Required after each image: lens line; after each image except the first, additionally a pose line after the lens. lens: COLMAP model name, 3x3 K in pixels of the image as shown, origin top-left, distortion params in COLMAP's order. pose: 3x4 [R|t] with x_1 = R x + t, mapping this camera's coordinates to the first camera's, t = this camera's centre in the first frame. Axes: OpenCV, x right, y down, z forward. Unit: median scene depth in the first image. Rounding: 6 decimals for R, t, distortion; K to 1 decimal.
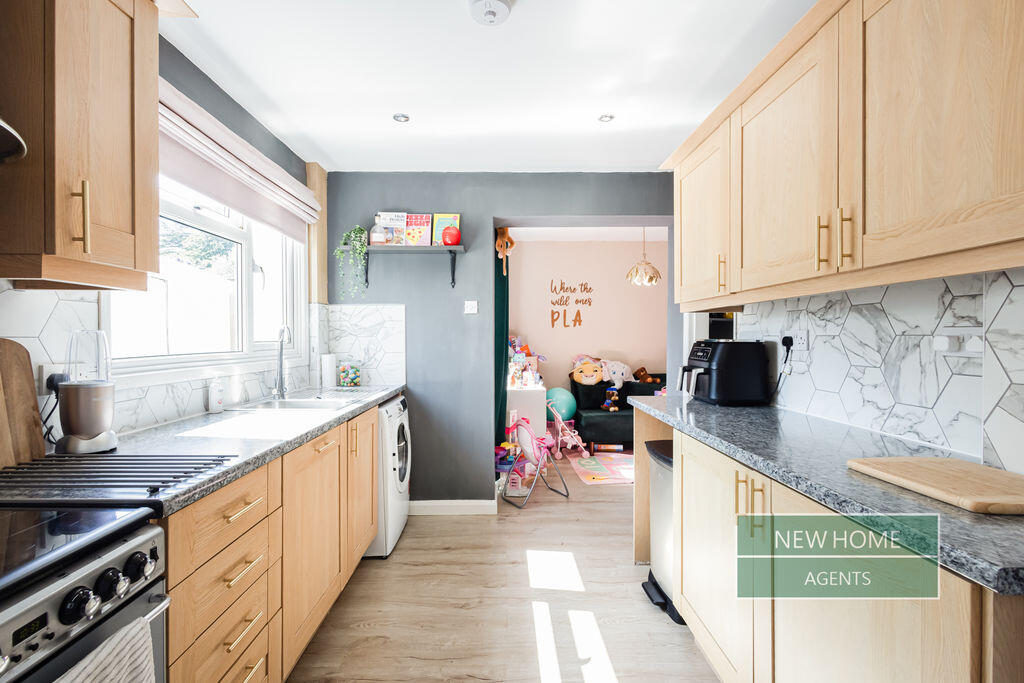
lens RADIAL K [[460.6, 0, 511.6], [0, 460.6, 340.3], [0, 0, 1]] dist [0.005310, -0.002263]
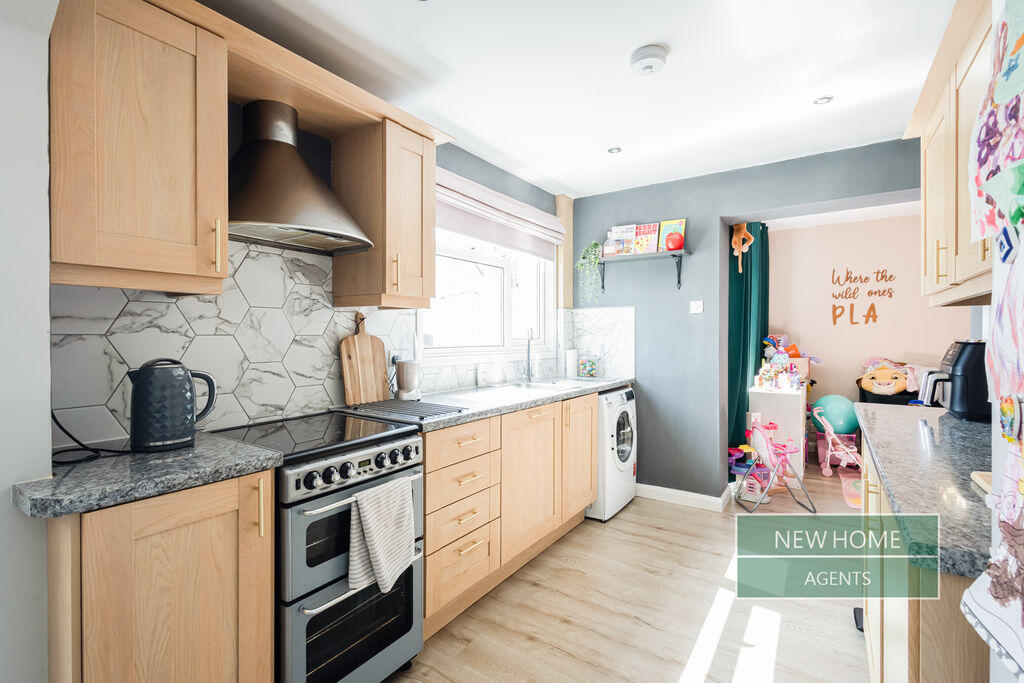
lens RADIAL K [[460.6, 0, 510.5], [0, 460.6, 338.9], [0, 0, 1]] dist [0.005310, -0.002263]
pose [[0.818830, 0.004850, -0.574016, 0.195587], [-0.005210, 0.999986, 0.001016, 0.001203], [0.574012, 0.002158, 0.818844, -0.103710]]
